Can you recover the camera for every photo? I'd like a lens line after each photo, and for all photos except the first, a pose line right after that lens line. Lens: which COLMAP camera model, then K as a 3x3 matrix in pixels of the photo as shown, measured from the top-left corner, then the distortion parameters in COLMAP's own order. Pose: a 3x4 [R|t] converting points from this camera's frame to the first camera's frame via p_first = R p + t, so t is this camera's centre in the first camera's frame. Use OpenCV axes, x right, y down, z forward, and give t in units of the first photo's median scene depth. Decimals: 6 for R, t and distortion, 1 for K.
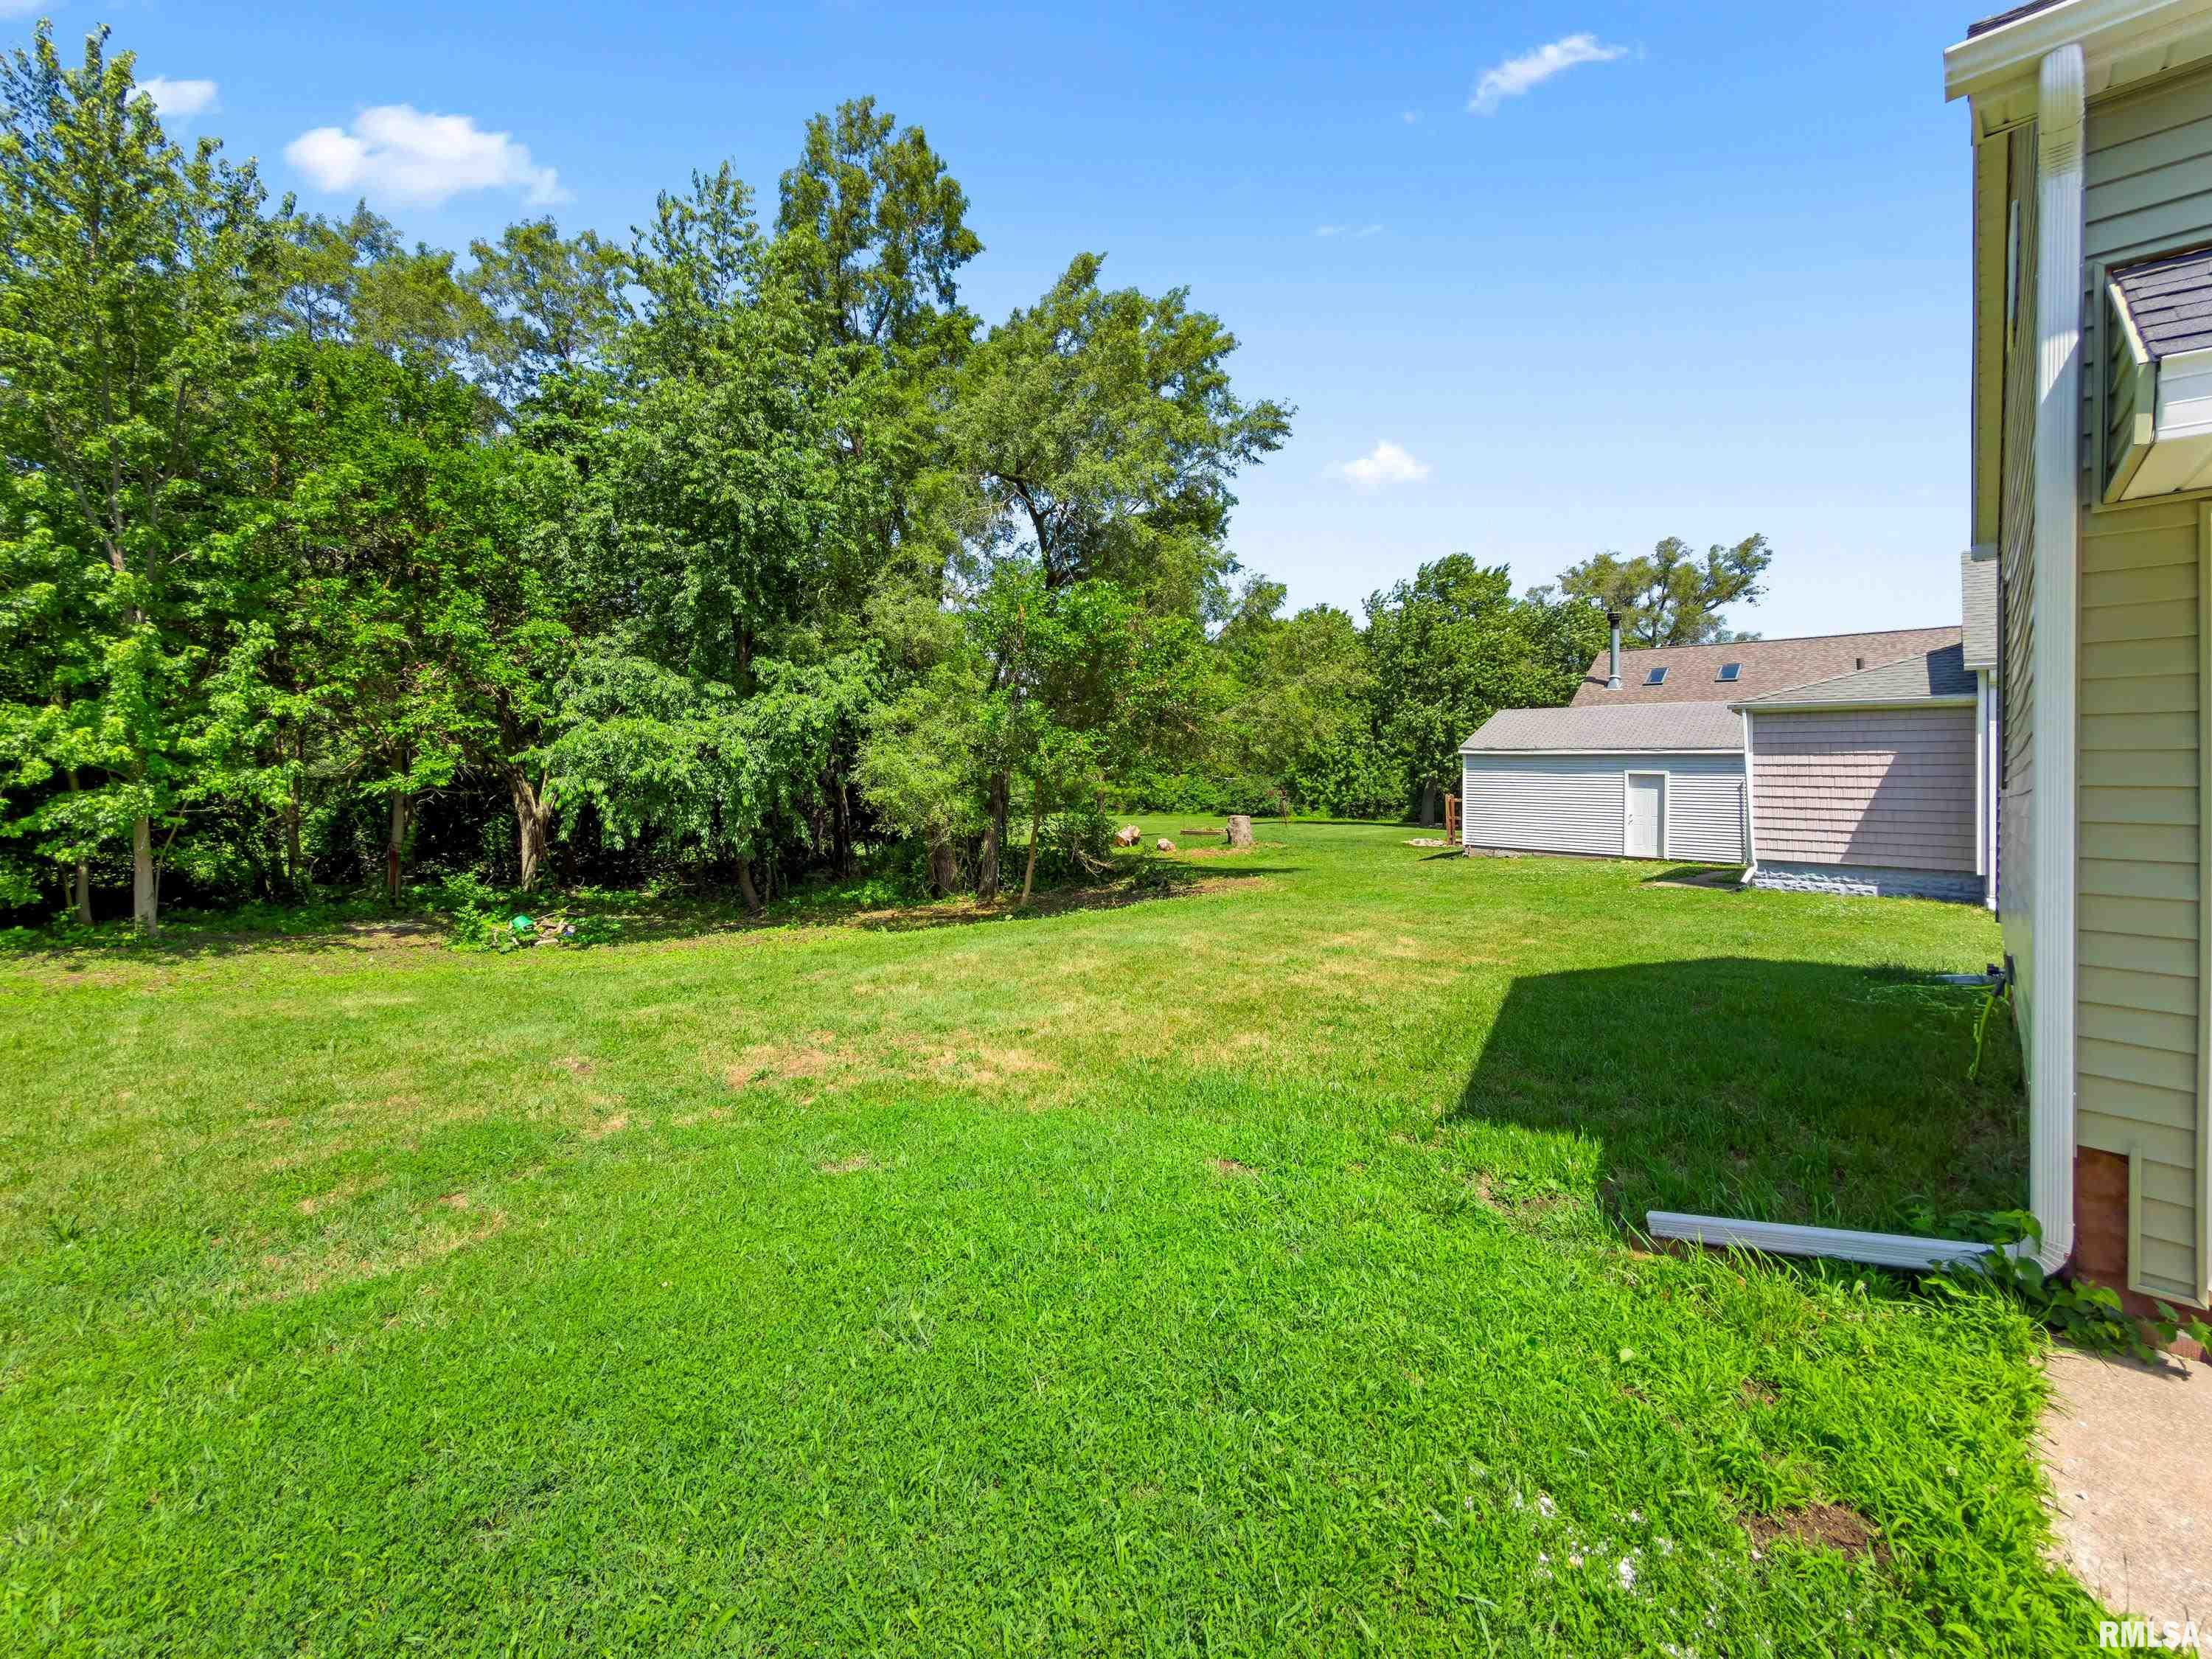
lens RADIAL K [[912.7, 0, 1090.8], [0, 912.7, 748.8], [0, 0, 1]] dist [0.019205, 0.000026]
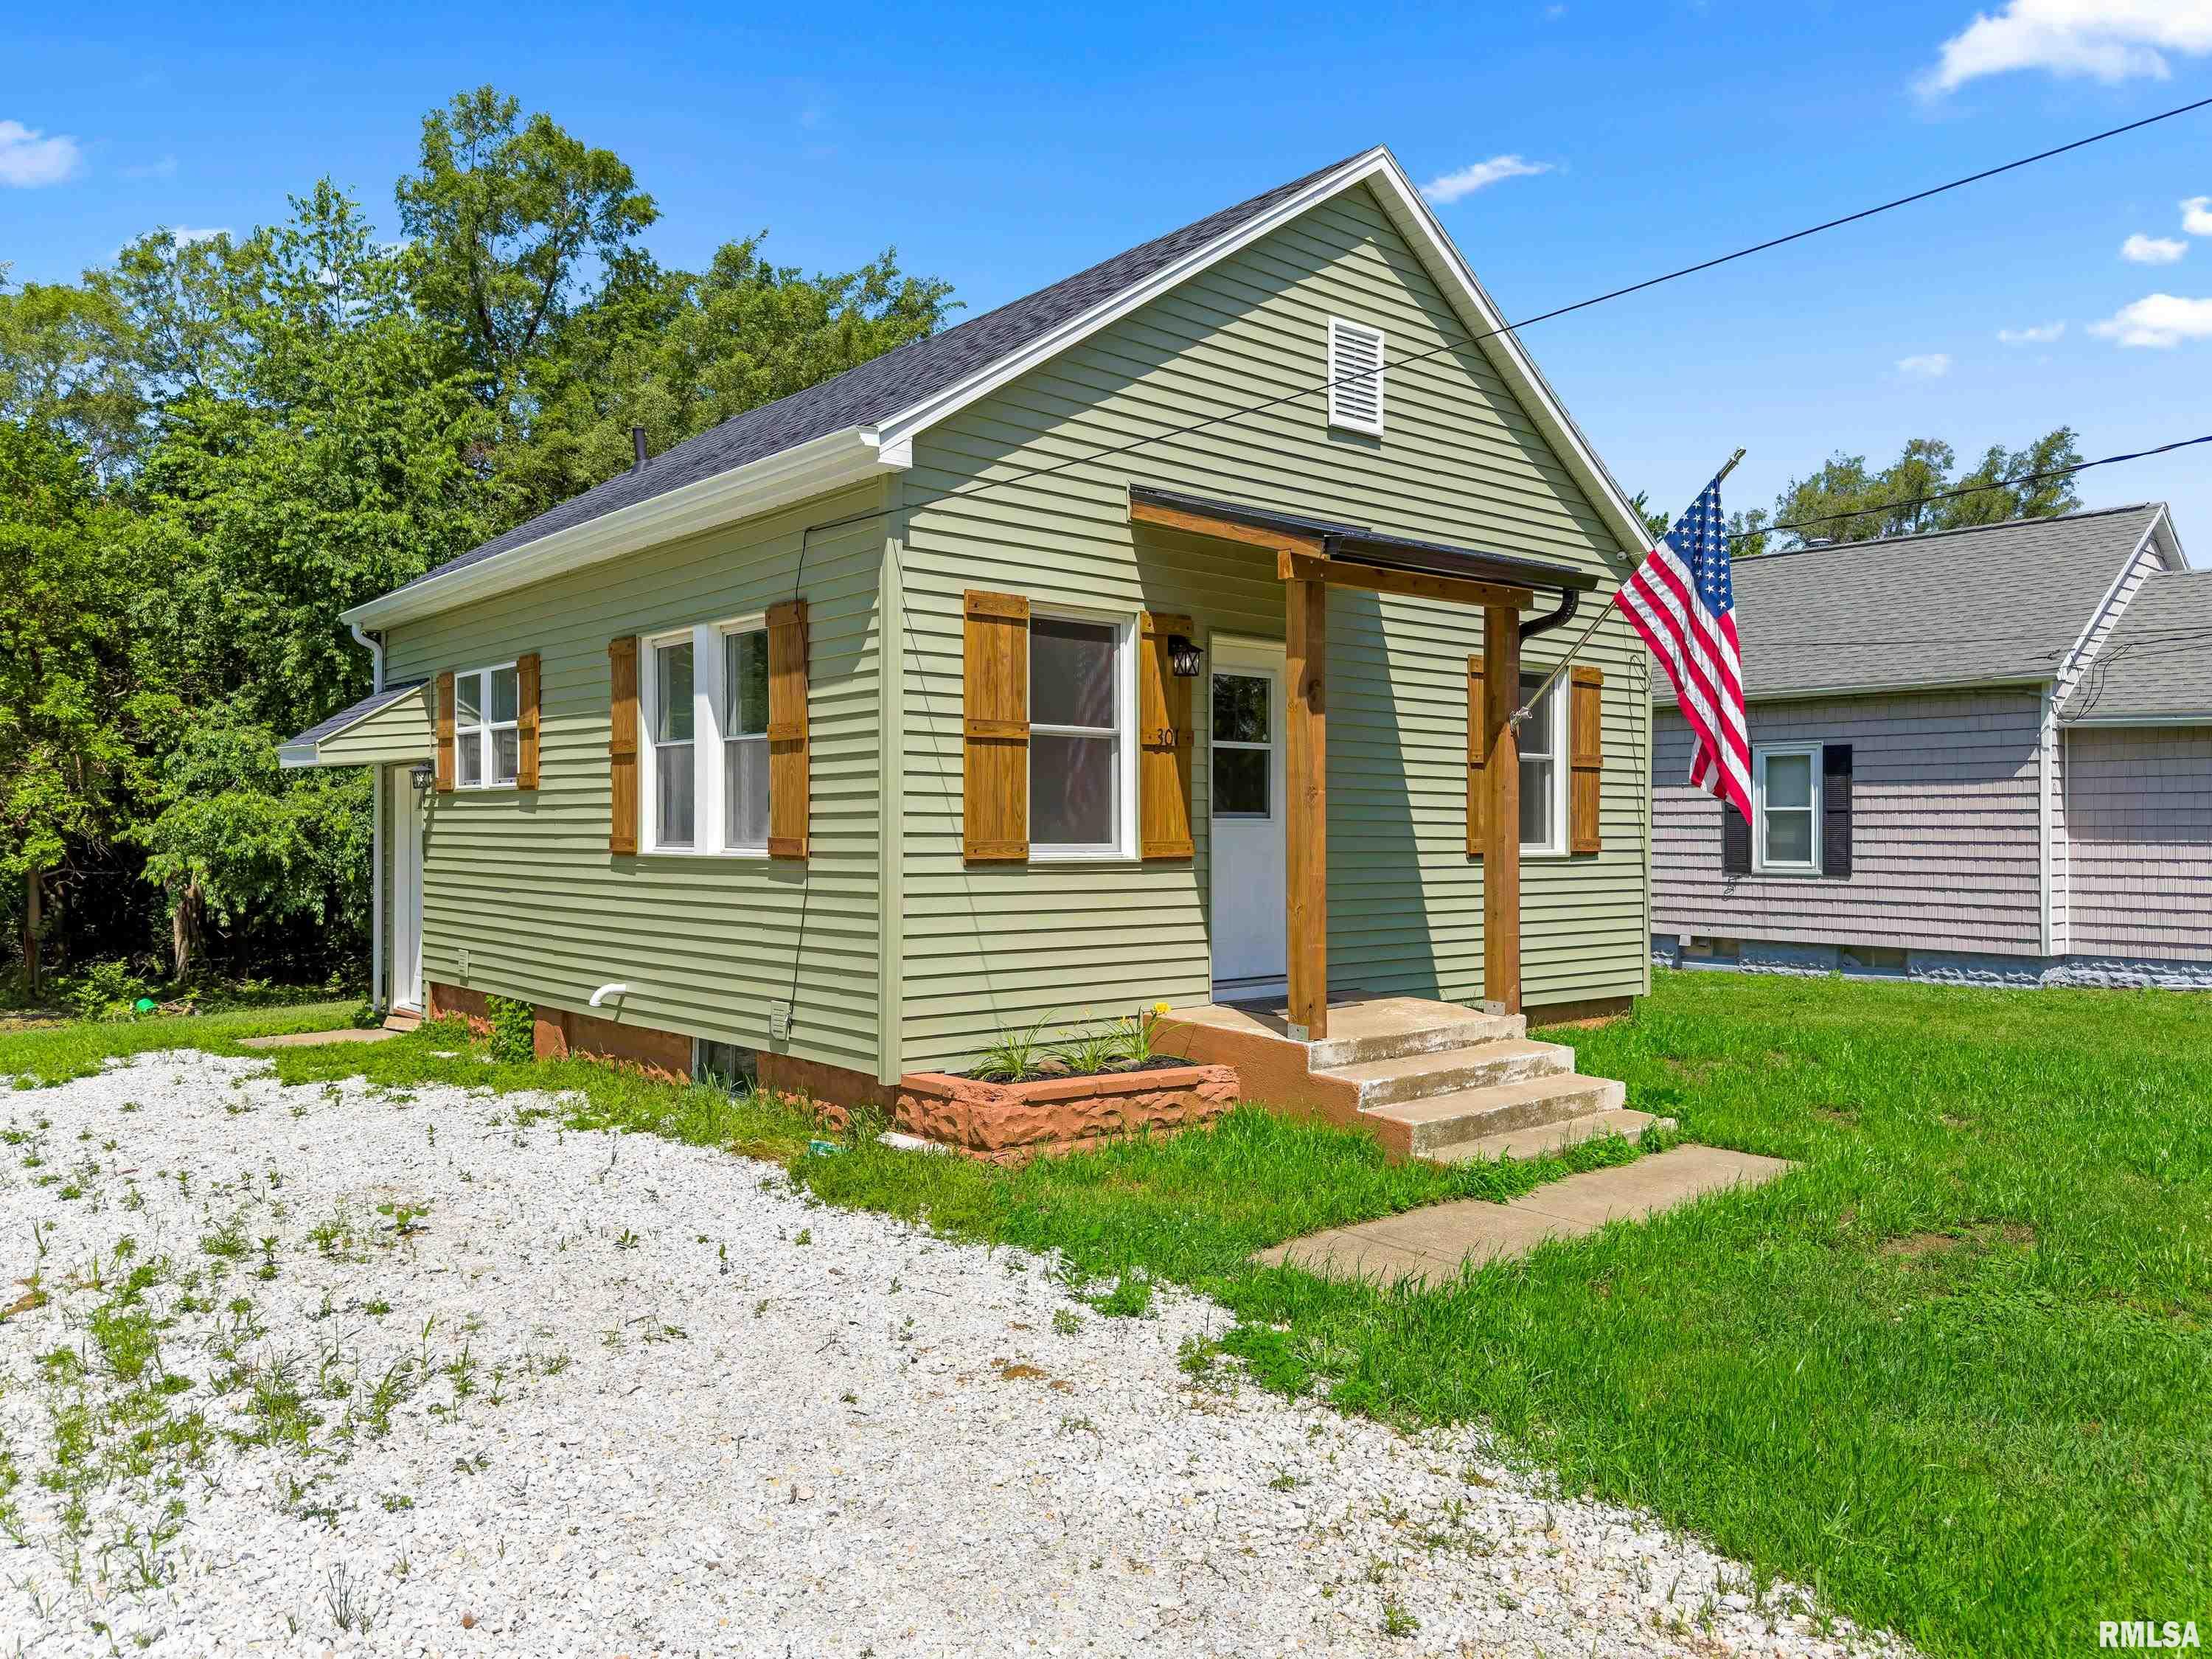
lens RADIAL K [[1591.2, 0, 1093.8], [0, 1591.2, 826.9], [0, 0, 1]] dist [0.045539, -0.023675]
pose [[0.994353, -0.023709, -0.103445, 0.570853], [0.026509, 0.999316, 0.025773, -0.016445], [0.102763, -0.028369, 0.994301, -0.598325]]
